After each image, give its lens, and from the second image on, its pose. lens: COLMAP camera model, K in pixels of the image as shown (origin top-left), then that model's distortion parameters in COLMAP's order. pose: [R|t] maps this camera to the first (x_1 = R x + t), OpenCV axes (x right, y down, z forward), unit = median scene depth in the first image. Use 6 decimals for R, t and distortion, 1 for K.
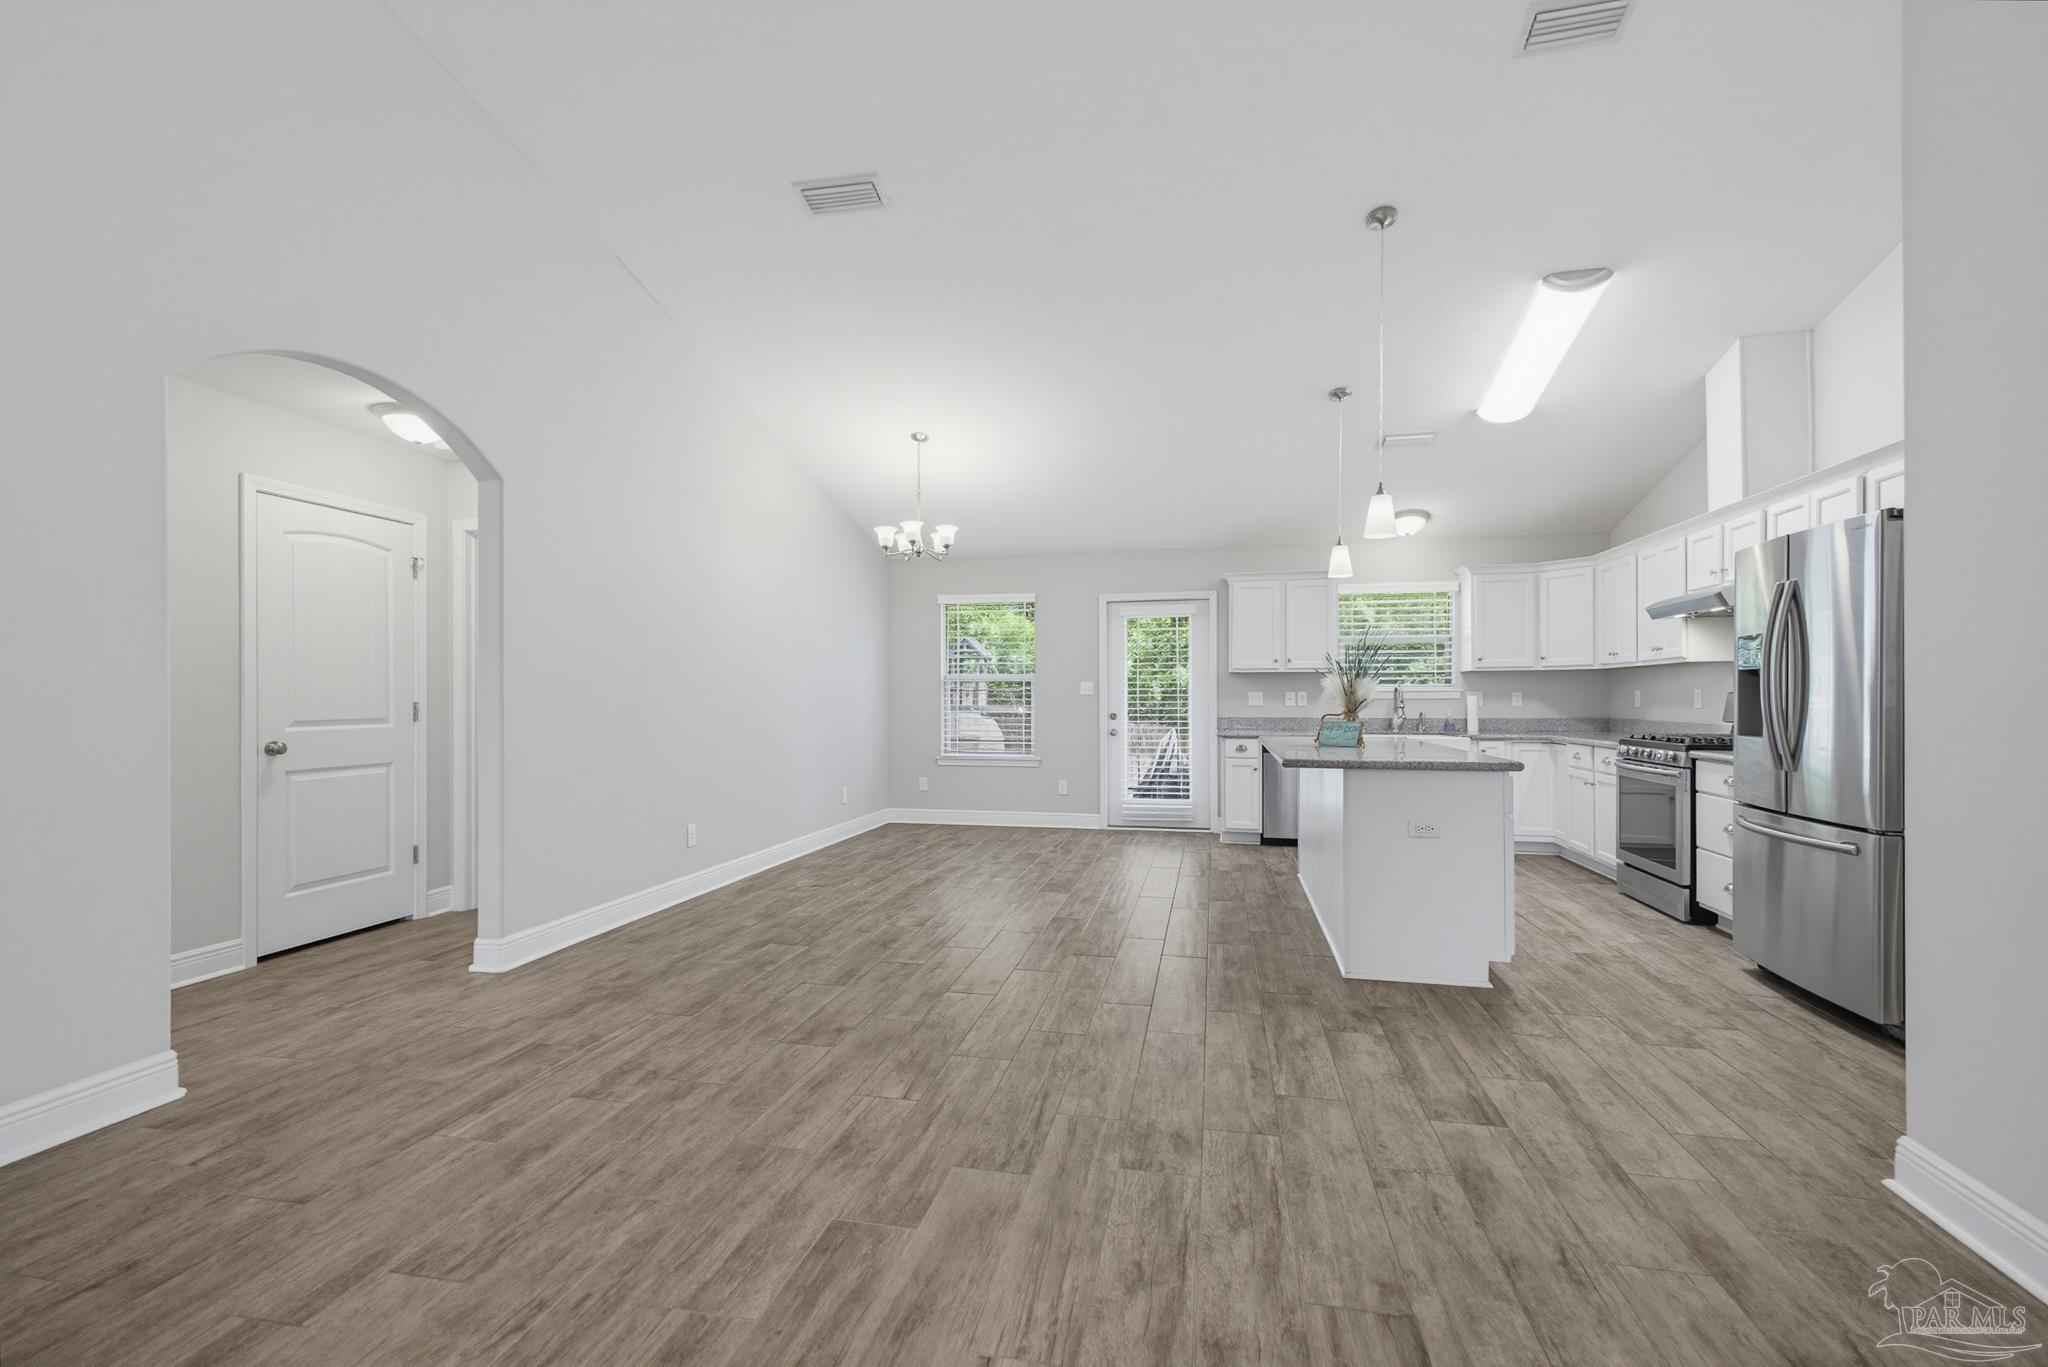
lens RADIAL K [[884.1, 0, 1026.5], [0, 884.1, 695.2], [0, 0, 1]] dist [0.018397, -0.000528]
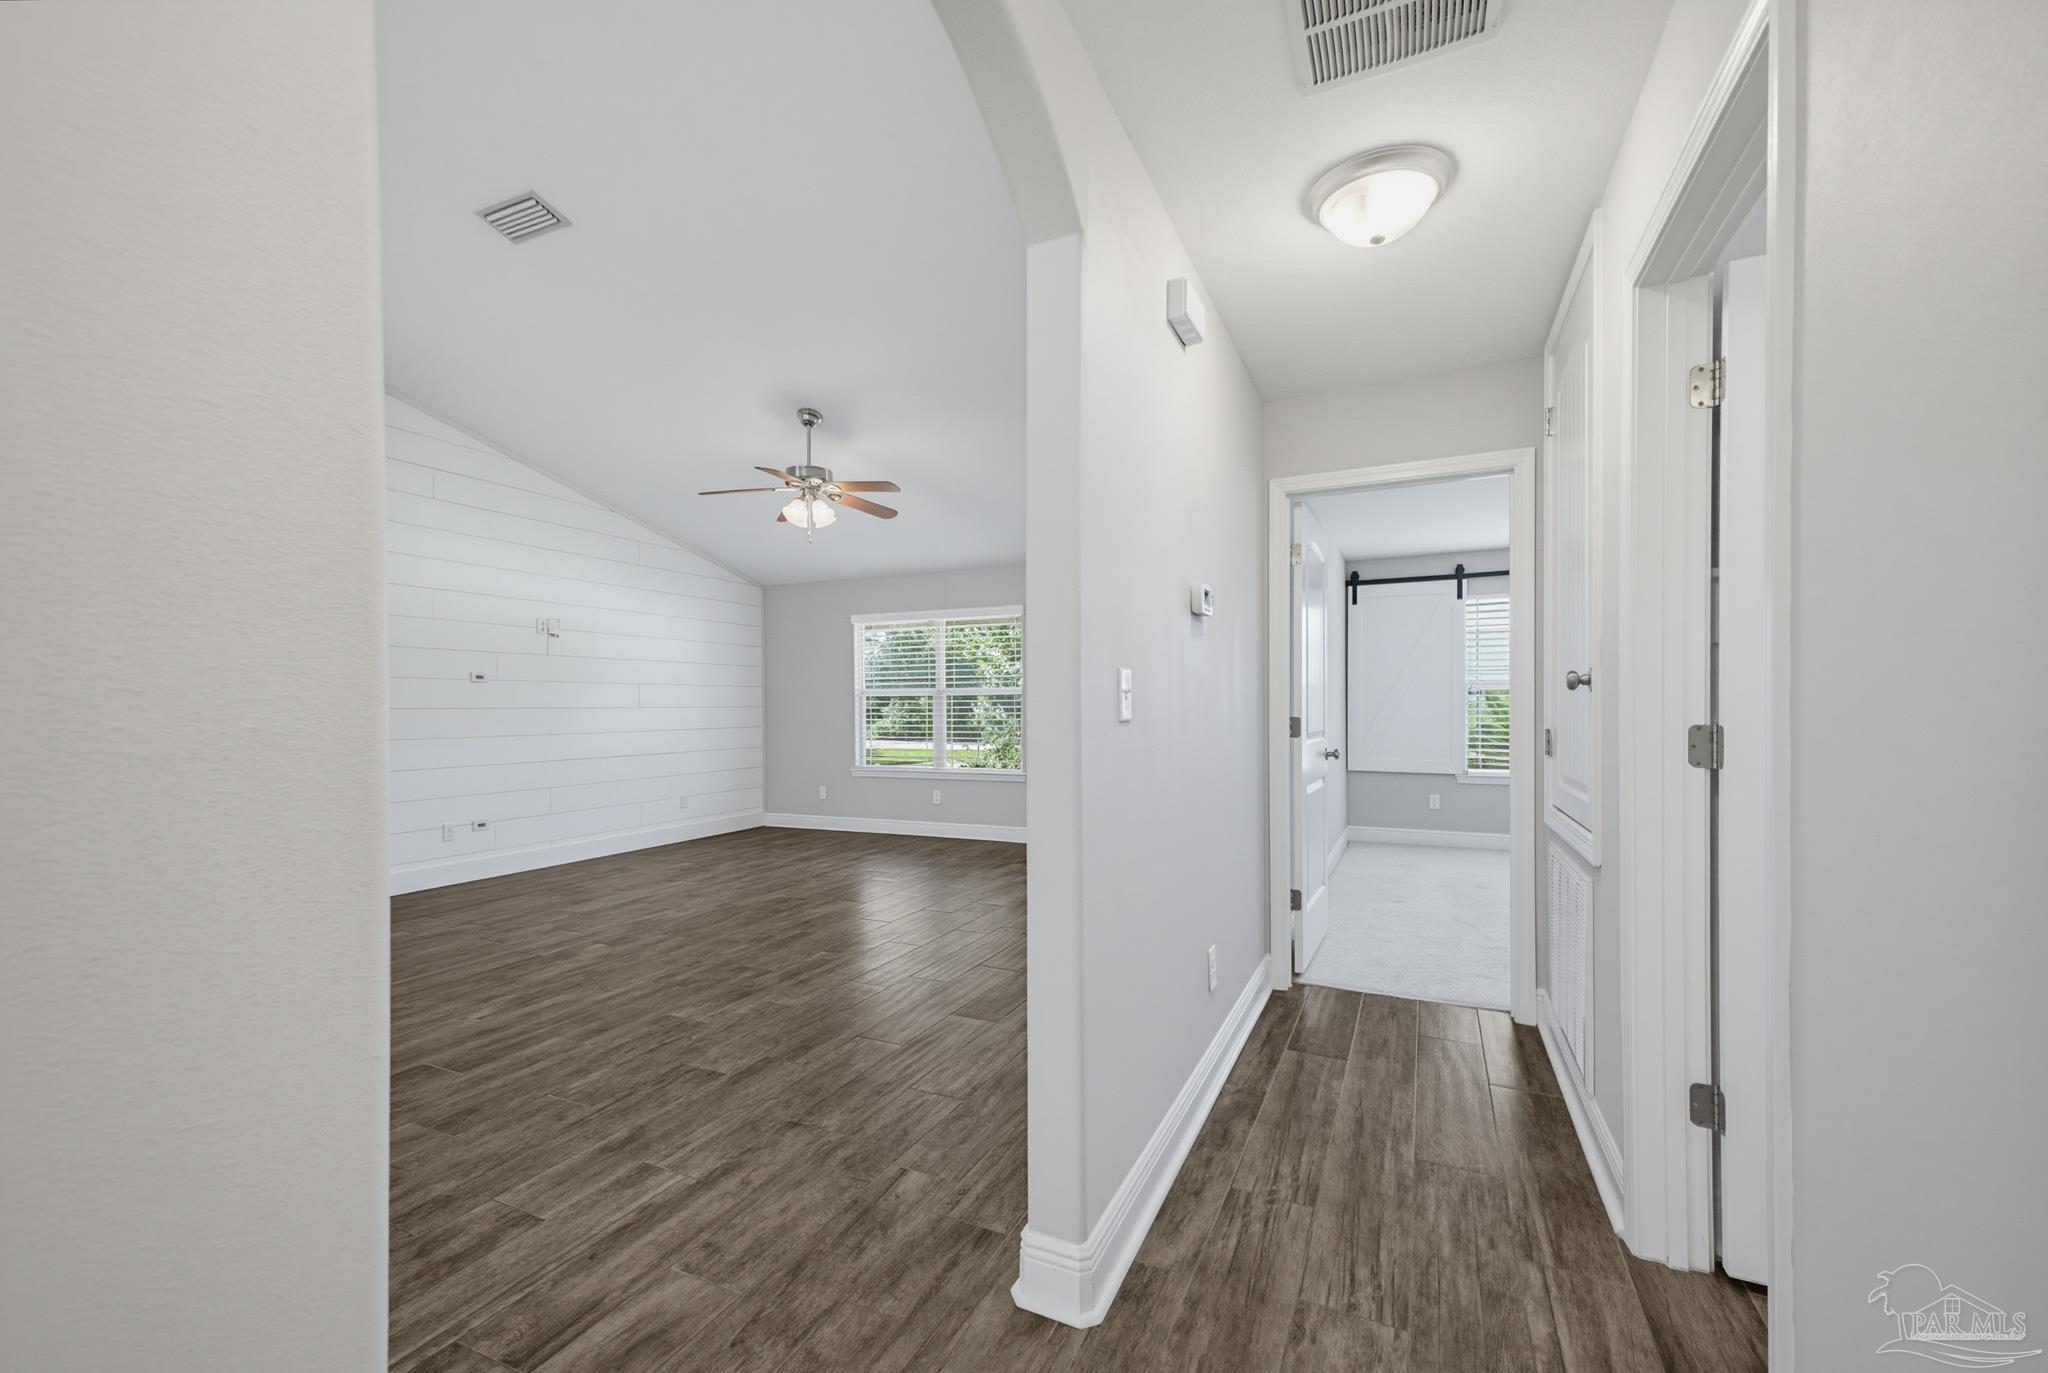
lens RADIAL K [[839.2, 0, 1014.8], [0, 839.2, 705.7], [0, 0, 1]] dist [0.042305, -0.000074]
pose [[-0.970434, 0.010101, 0.241155, -0.752760], [0.009329, 0.999947, -0.004346, -0.001845], [-0.241186, -0.001967, -0.970477, 1.118309]]
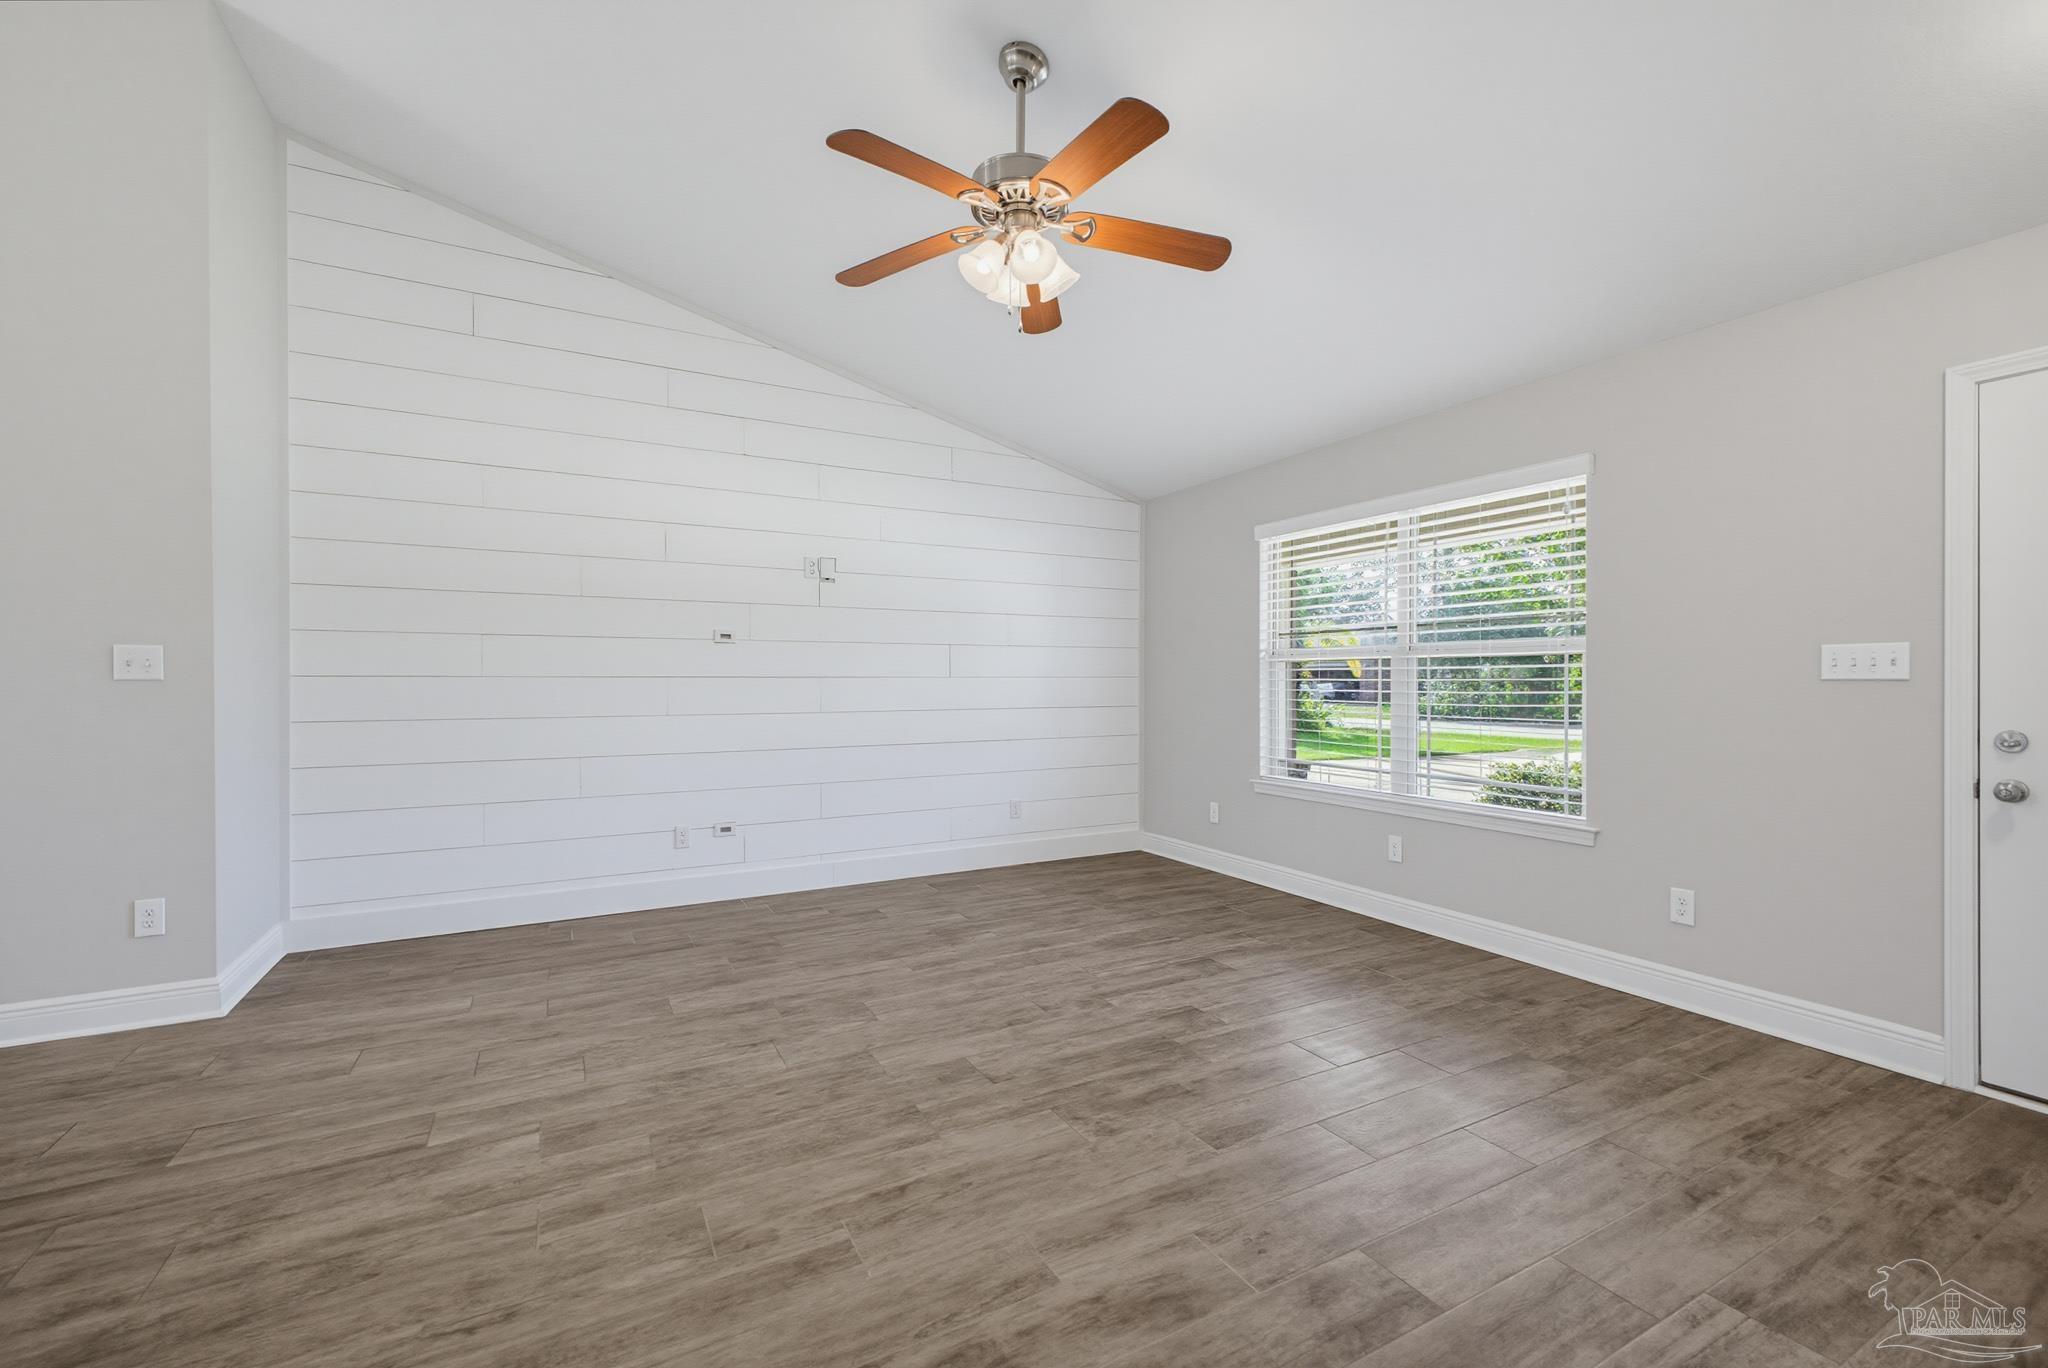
lens RADIAL K [[850.3, 0, 1026.5], [0, 850.3, 691.2], [0, 0, 1]] dist [0.007380, -0.000289]
pose [[-0.655172, -0.006539, 0.755452, -0.600879], [0.001337, 0.999951, 0.009814, -0.004600], [-0.755479, 0.007440, -0.655131, 0.282600]]
